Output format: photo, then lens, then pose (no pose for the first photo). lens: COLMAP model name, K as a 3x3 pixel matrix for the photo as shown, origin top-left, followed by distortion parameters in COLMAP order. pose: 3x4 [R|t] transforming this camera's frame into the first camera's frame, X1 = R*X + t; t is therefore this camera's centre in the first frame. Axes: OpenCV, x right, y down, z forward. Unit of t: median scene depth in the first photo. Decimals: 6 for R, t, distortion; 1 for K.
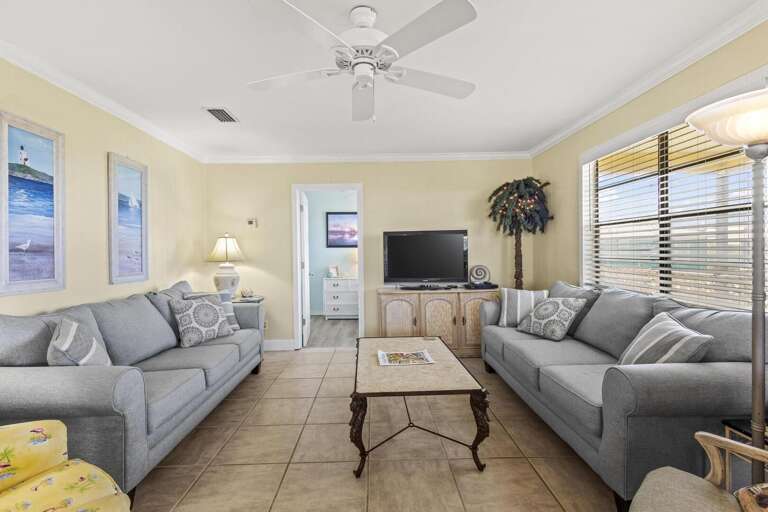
lens RADIAL K [[355.4, 0, 385.6], [0, 355.4, 255.9], [0, 0, 1]] dist [0.010534, -0.001074]
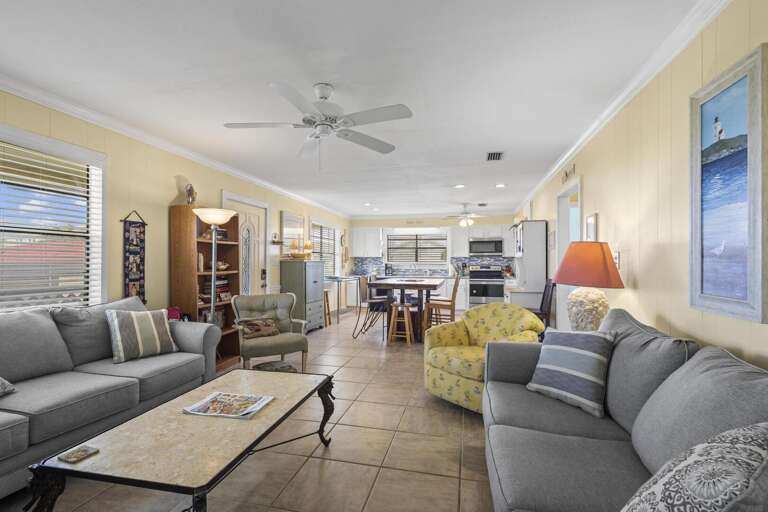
lens RADIAL K [[355.4, 0, 382.8], [0, 355.4, 260.7], [0, 0, 1]] dist [0.010534, -0.001074]
pose [[-0.966879, 0.012707, 0.254917, -0.479564], [0.012407, 0.999919, -0.002784, -0.011021], [-0.254932, 0.000471, -0.966959, 1.739621]]
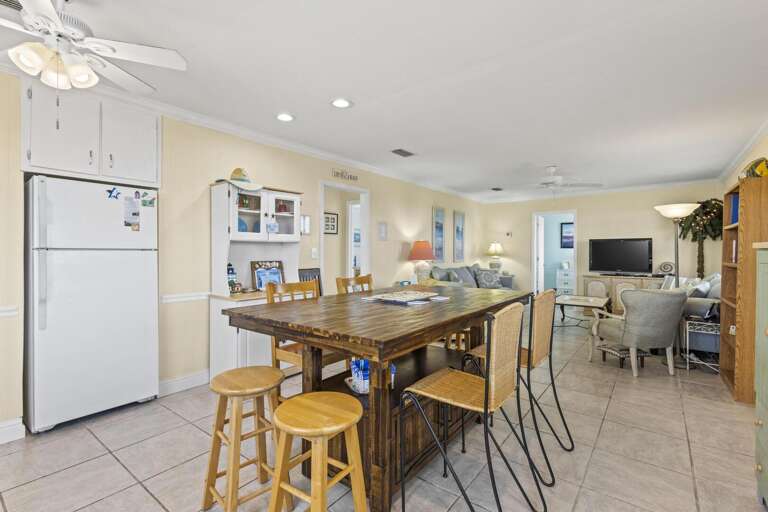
lens RADIAL K [[355.4, 0, 377.8], [0, 355.4, 255.6], [0, 0, 1]] dist [0.010534, -0.001074]
pose [[0.764800, 0.023784, -0.643828, 0.308962], [-0.021503, 0.999704, 0.011387, 0.009693], [0.643908, 0.005135, 0.765085, -0.890117]]
